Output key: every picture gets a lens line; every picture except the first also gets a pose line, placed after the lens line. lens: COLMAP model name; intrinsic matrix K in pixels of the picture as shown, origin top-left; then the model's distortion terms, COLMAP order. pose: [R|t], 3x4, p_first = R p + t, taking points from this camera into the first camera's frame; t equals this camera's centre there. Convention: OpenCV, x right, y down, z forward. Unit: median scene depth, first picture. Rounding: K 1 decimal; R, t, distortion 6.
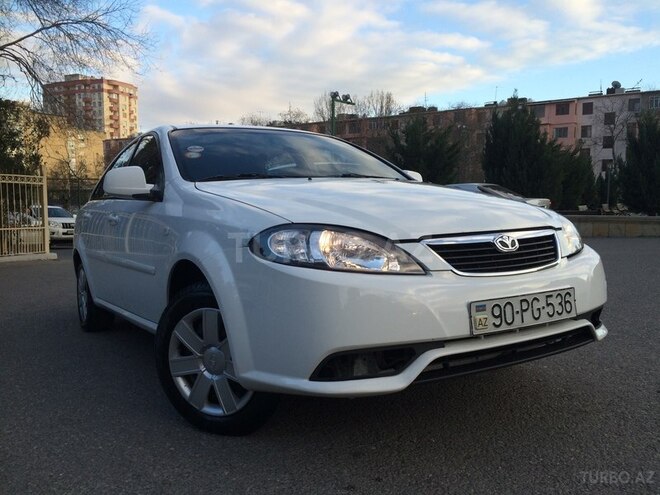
lens RADIAL K [[564.4, 0, 330.0], [0, 564.4, 247.5], [0, 0, 1]] dist [0.040769, -0.010573]
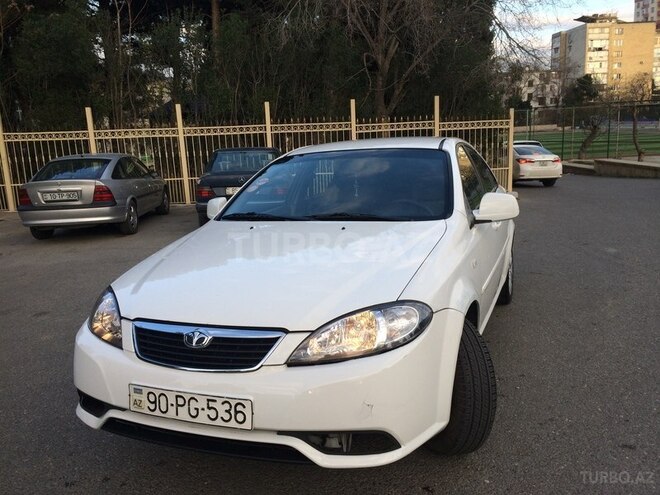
lens RADIAL K [[564.4, 0, 330.0], [0, 564.4, 247.5], [0, 0, 1]] dist [0.040769, -0.010573]
pose [[0.586747, 0.137304, -0.798045, 1.334064], [-0.018819, 0.987566, 0.156075, -0.361024], [0.809551, -0.076559, 0.582036, 0.624384]]
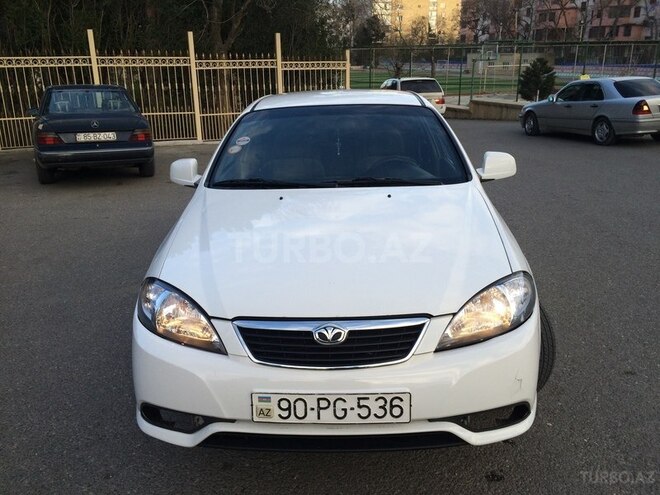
lens RADIAL K [[564.4, 0, 330.0], [0, 564.4, 247.5], [0, 0, 1]] dist [0.040769, -0.010573]
pose [[0.825177, 0.169053, -0.538985, 0.839175], [-0.031948, 0.966607, 0.254266, -0.412686], [0.563971, -0.192595, 0.803022, 0.266778]]
